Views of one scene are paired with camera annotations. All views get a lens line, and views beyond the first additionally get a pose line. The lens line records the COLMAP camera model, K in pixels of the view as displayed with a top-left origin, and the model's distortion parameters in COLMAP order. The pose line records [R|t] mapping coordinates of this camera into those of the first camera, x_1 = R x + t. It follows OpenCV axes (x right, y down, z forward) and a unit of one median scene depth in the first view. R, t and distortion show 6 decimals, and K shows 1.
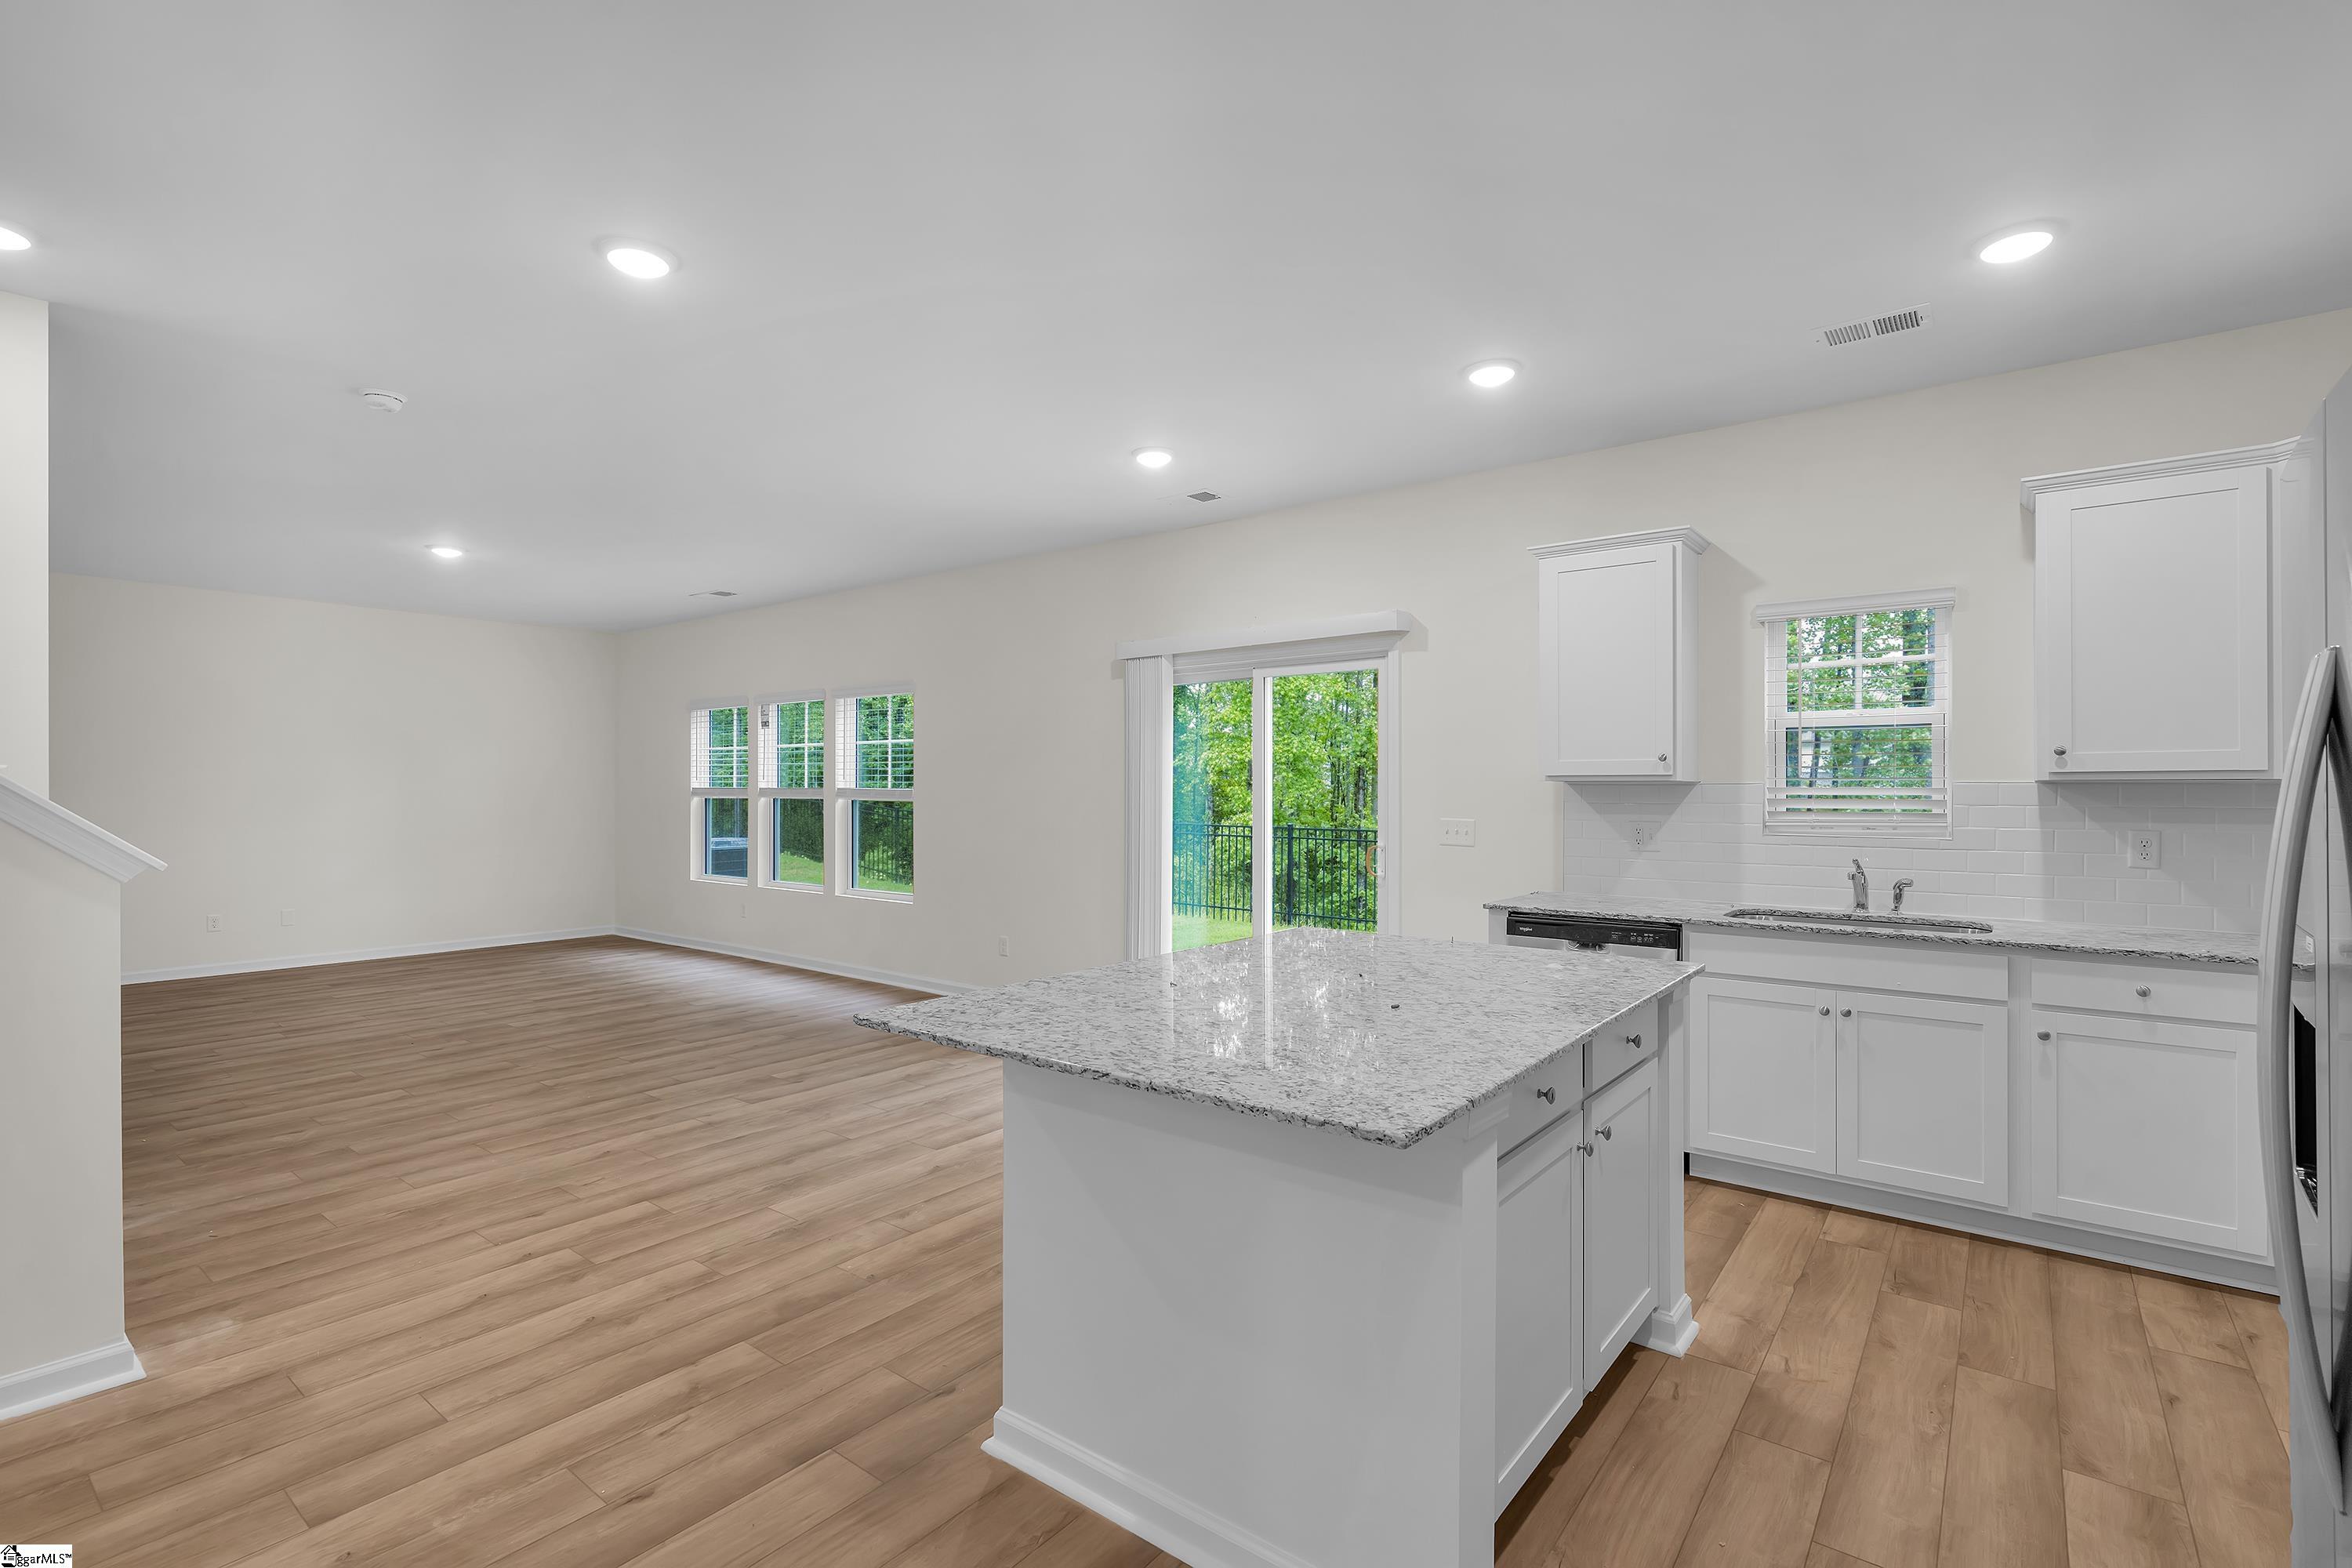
lens RADIAL K [[1069.1, 0, 1177.9], [0, 1069.1, 785.6], [0, 0, 1]] dist [-0.001131, 0.000688]
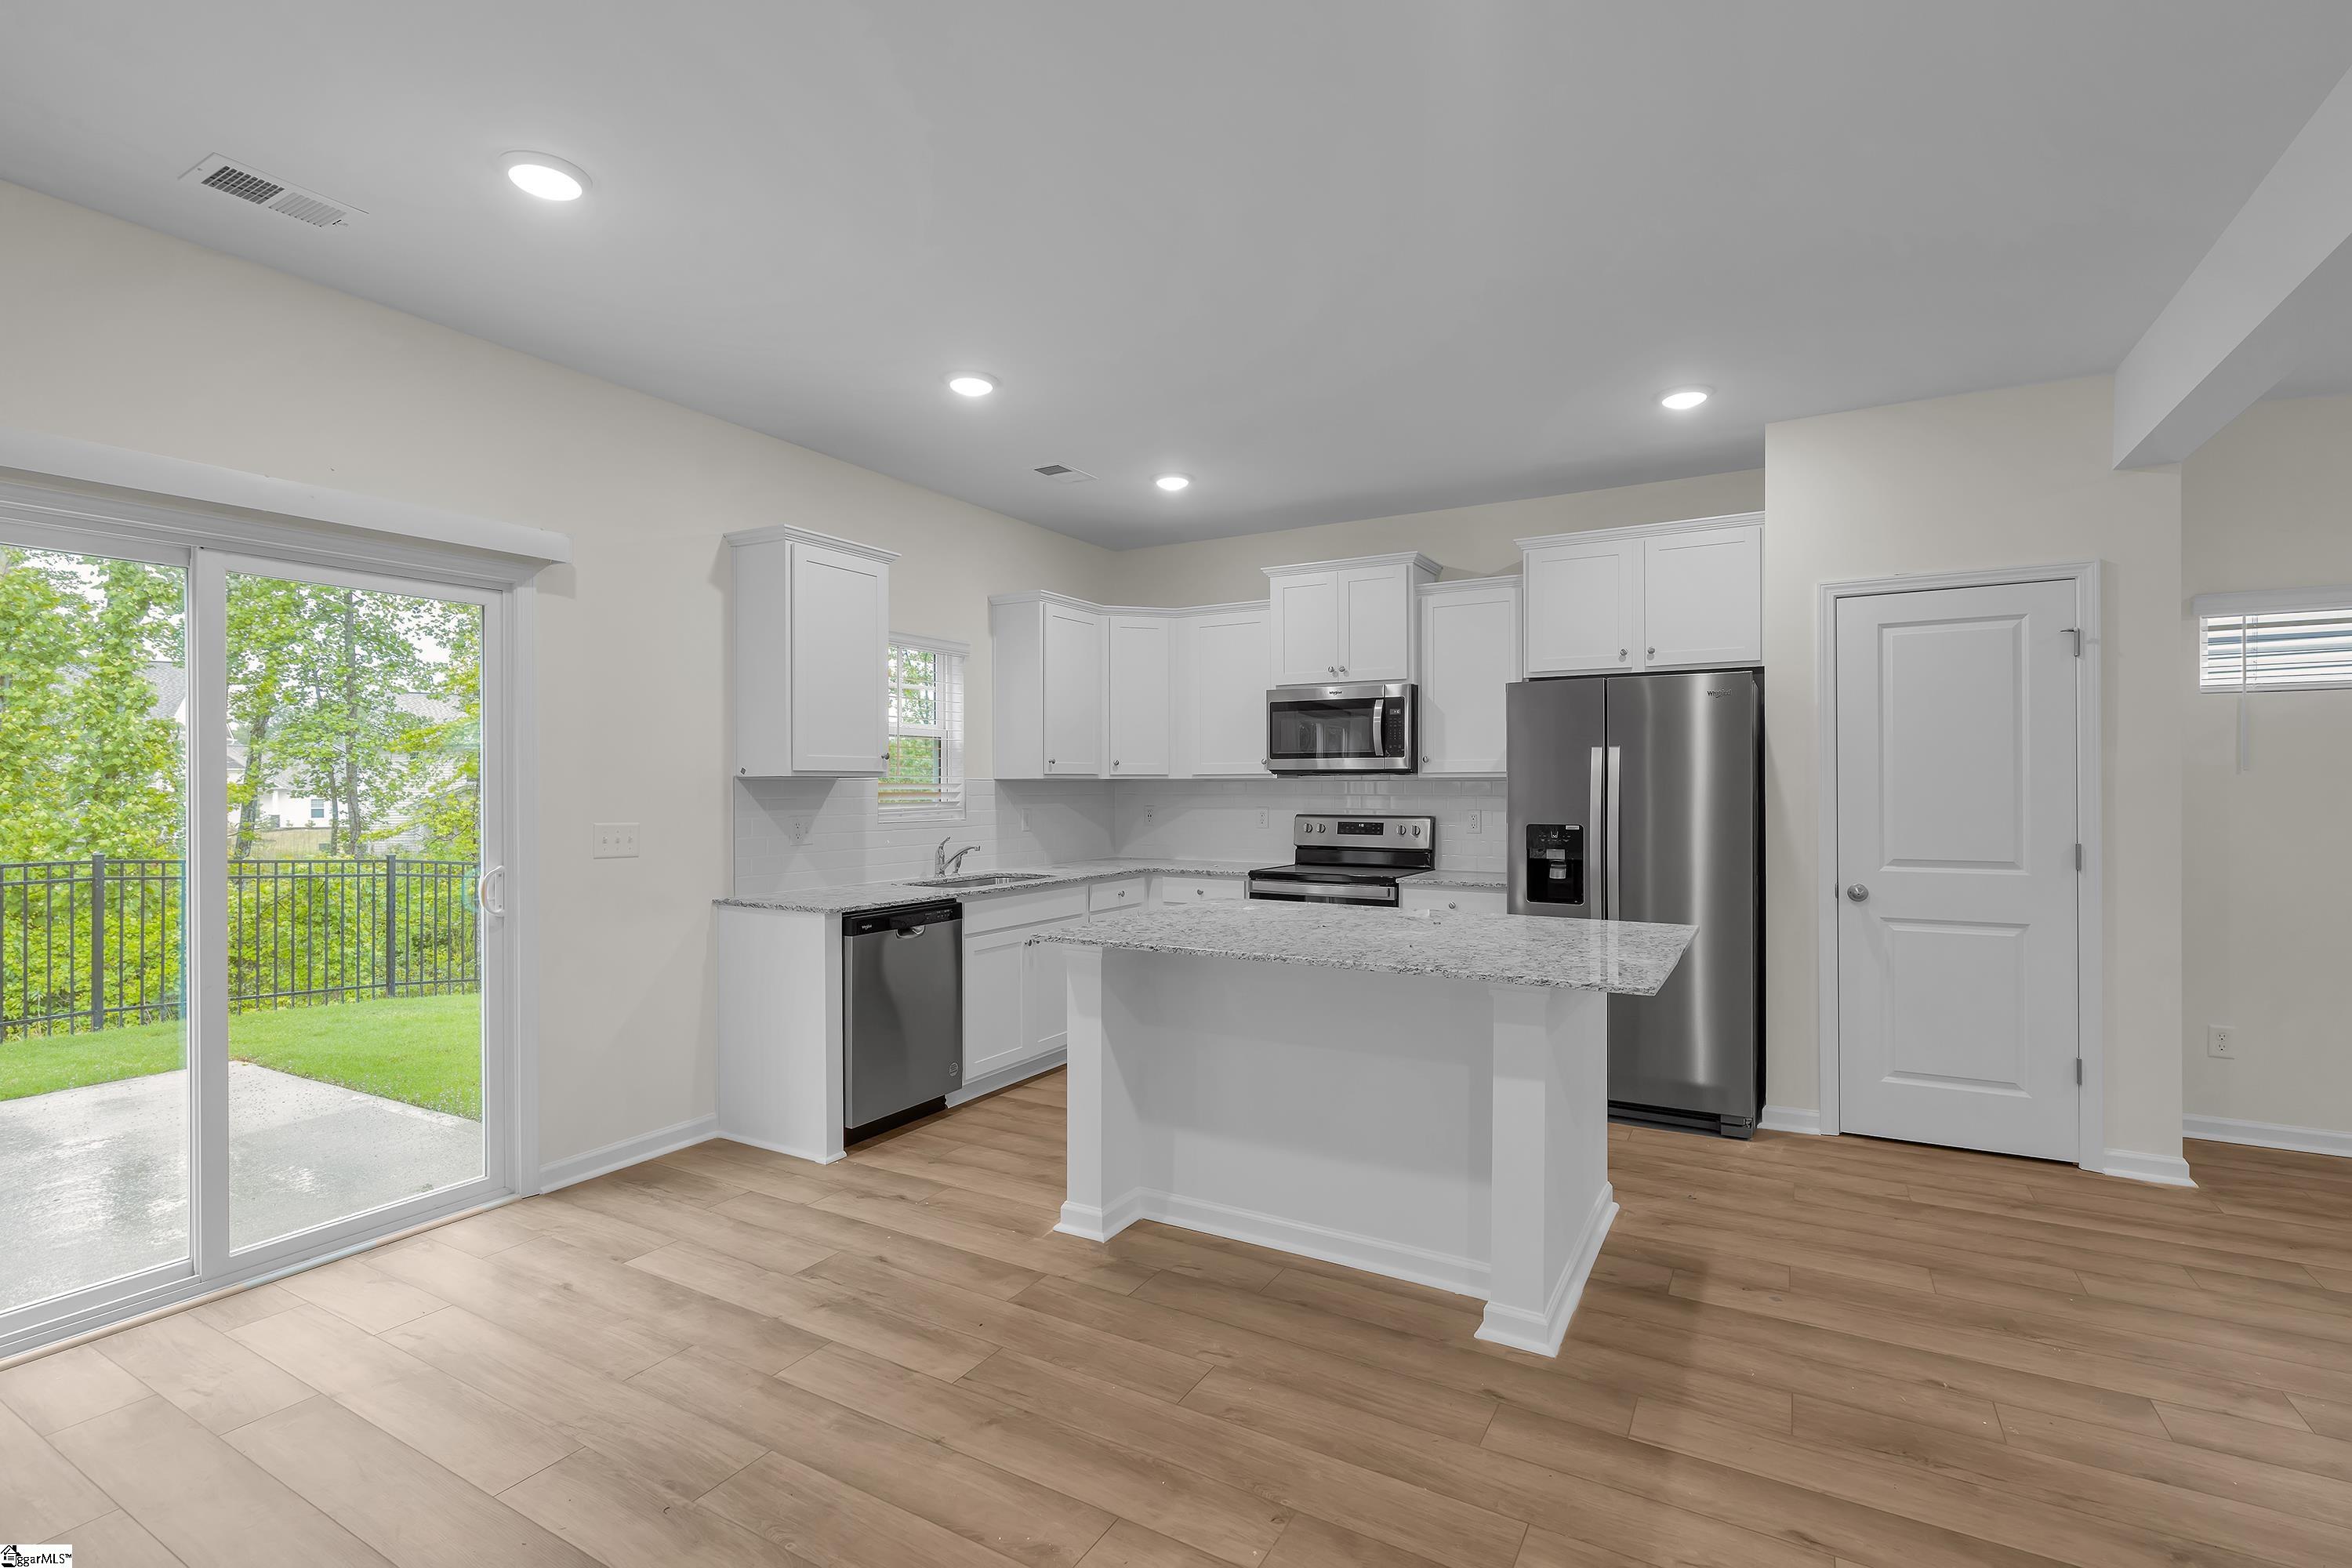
lens RADIAL K [[1069.1, 0, 1177.9], [0, 1069.1, 785.6], [0, 0, 1]] dist [-0.001131, 0.000688]
pose [[-0.139491, -0.001767, 0.990222, -0.809054], [-0.001672, 0.999997, 0.001549, 0.002547], [-0.990222, -0.001440, -0.139494, 1.000240]]
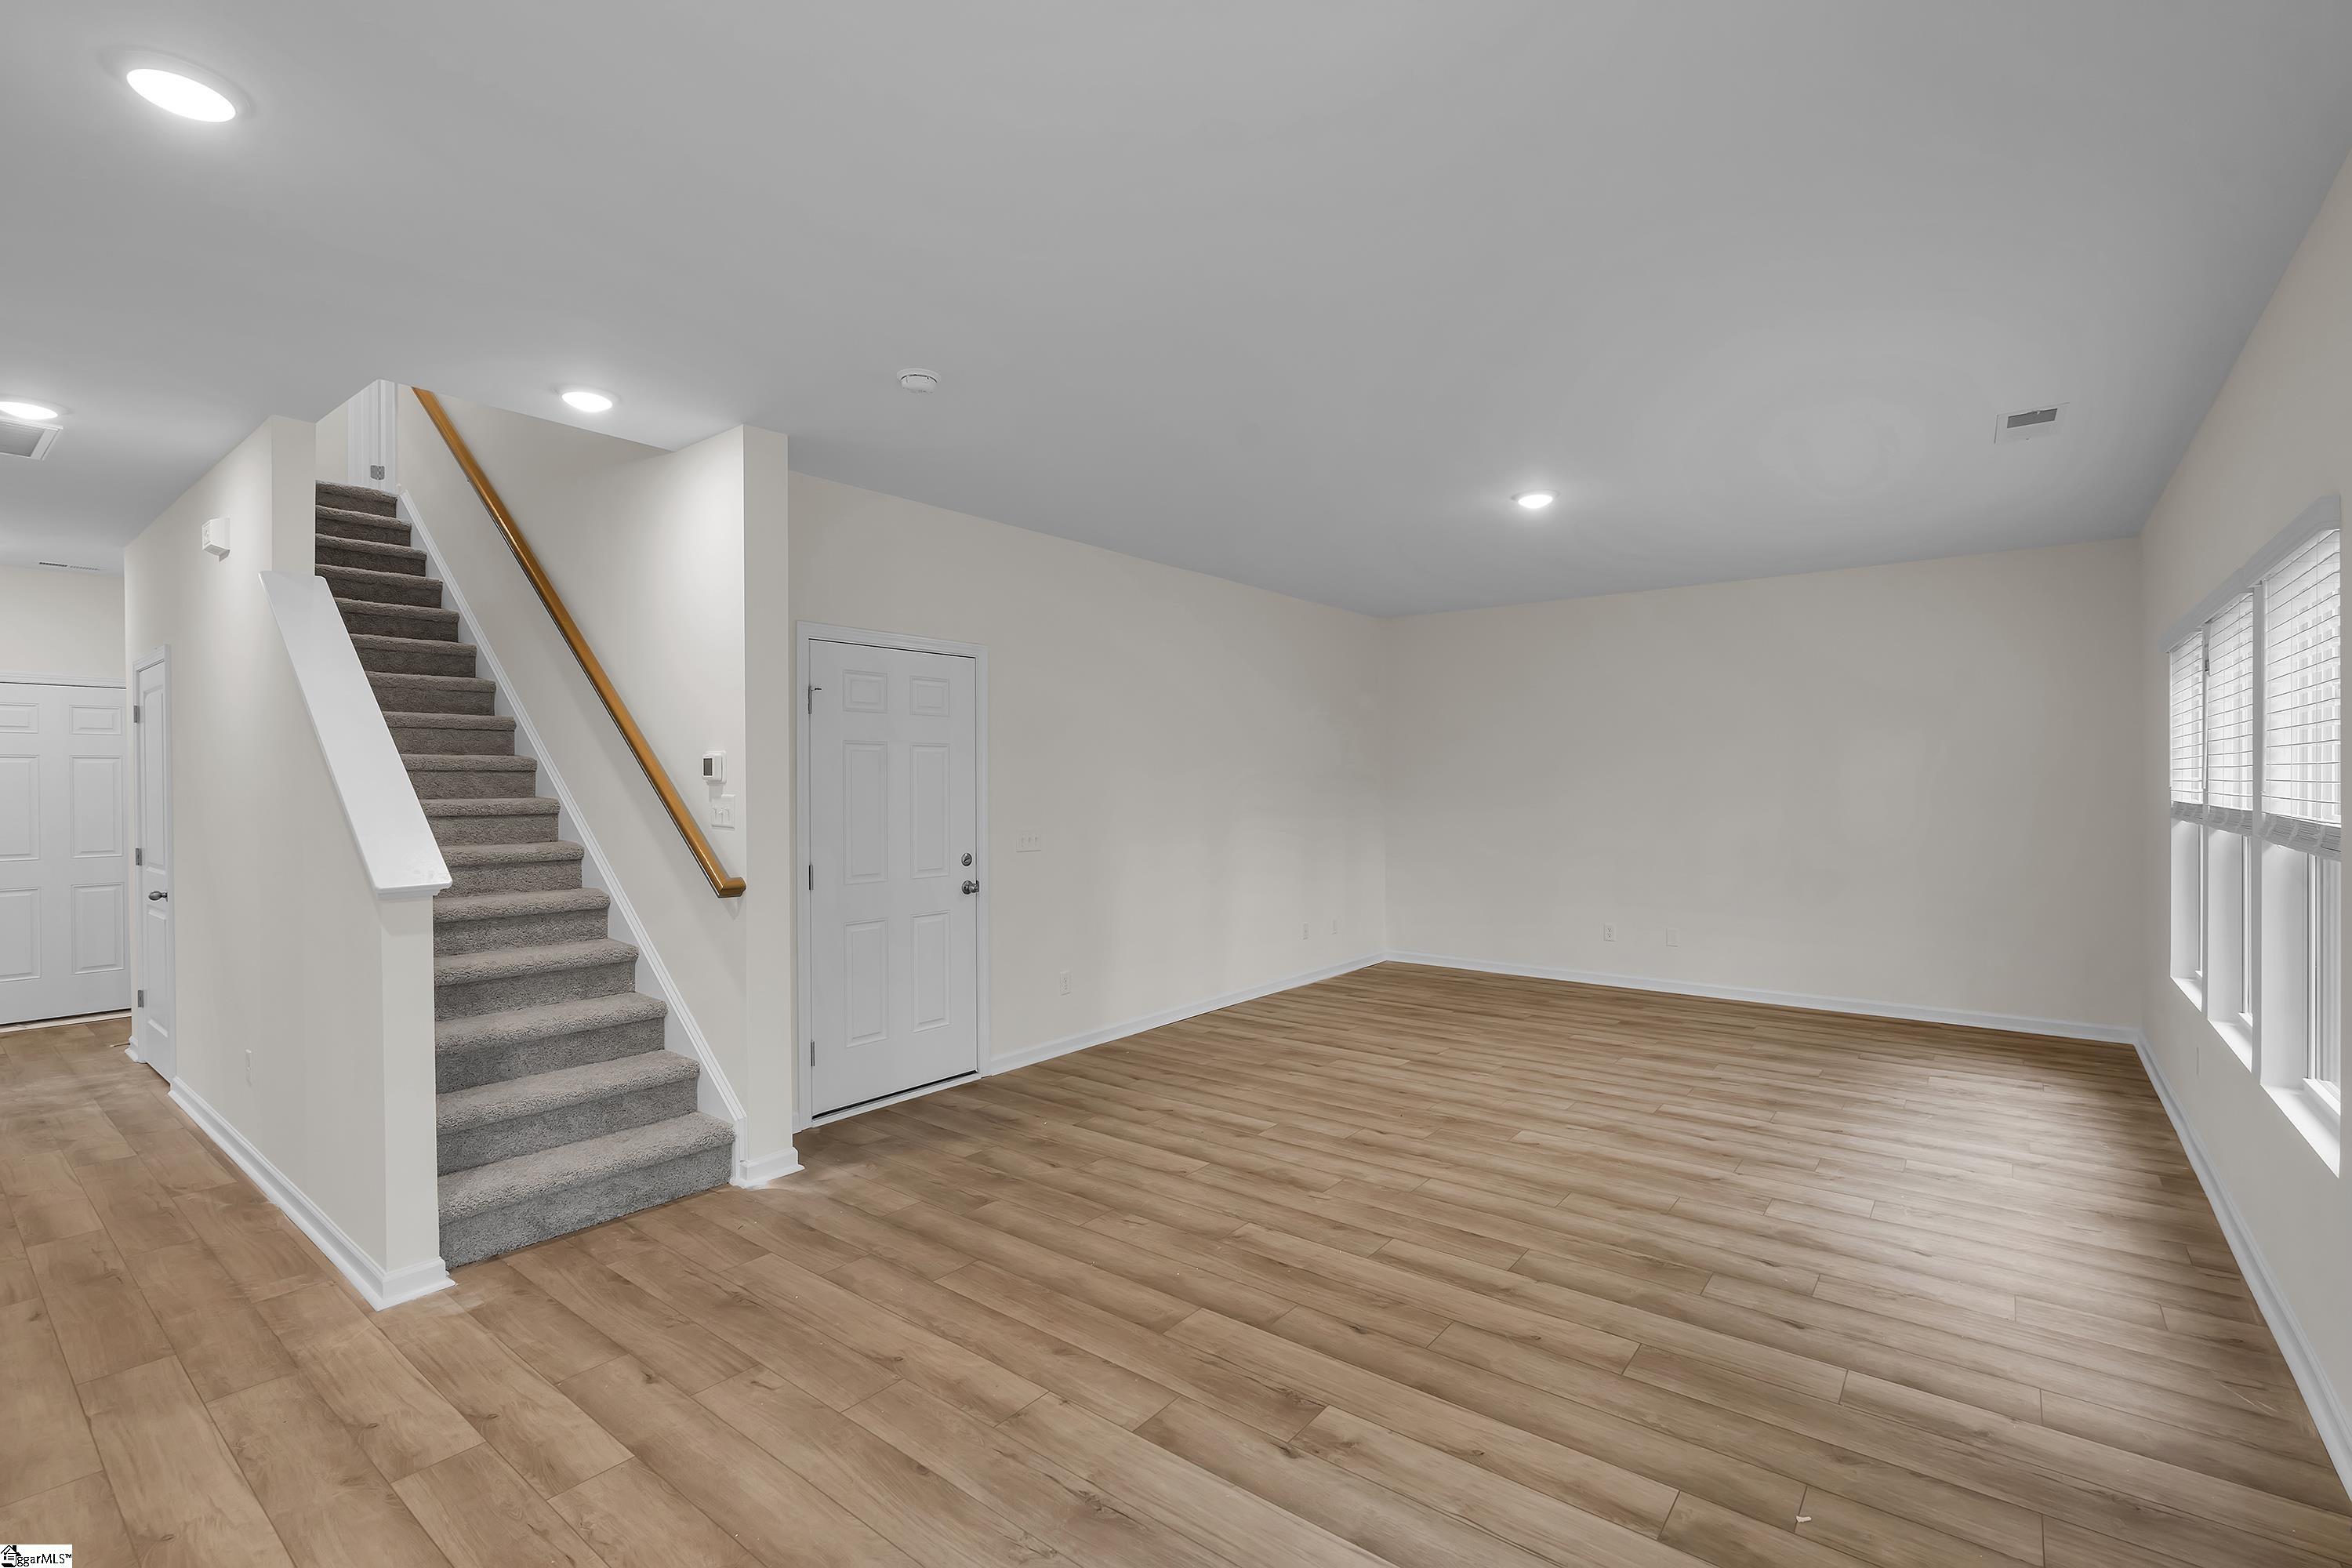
lens RADIAL K [[1047.6, 0, 1178.4], [0, 1047.6, 786.9], [0, 0, 1]] dist [-0.002291, 0.000167]
pose [[-0.005400, 0.003383, -0.999980, 0.151114], [0.007809, 0.999964, 0.003341, -0.026083], [0.999955, -0.007791, -0.005427, 1.378827]]
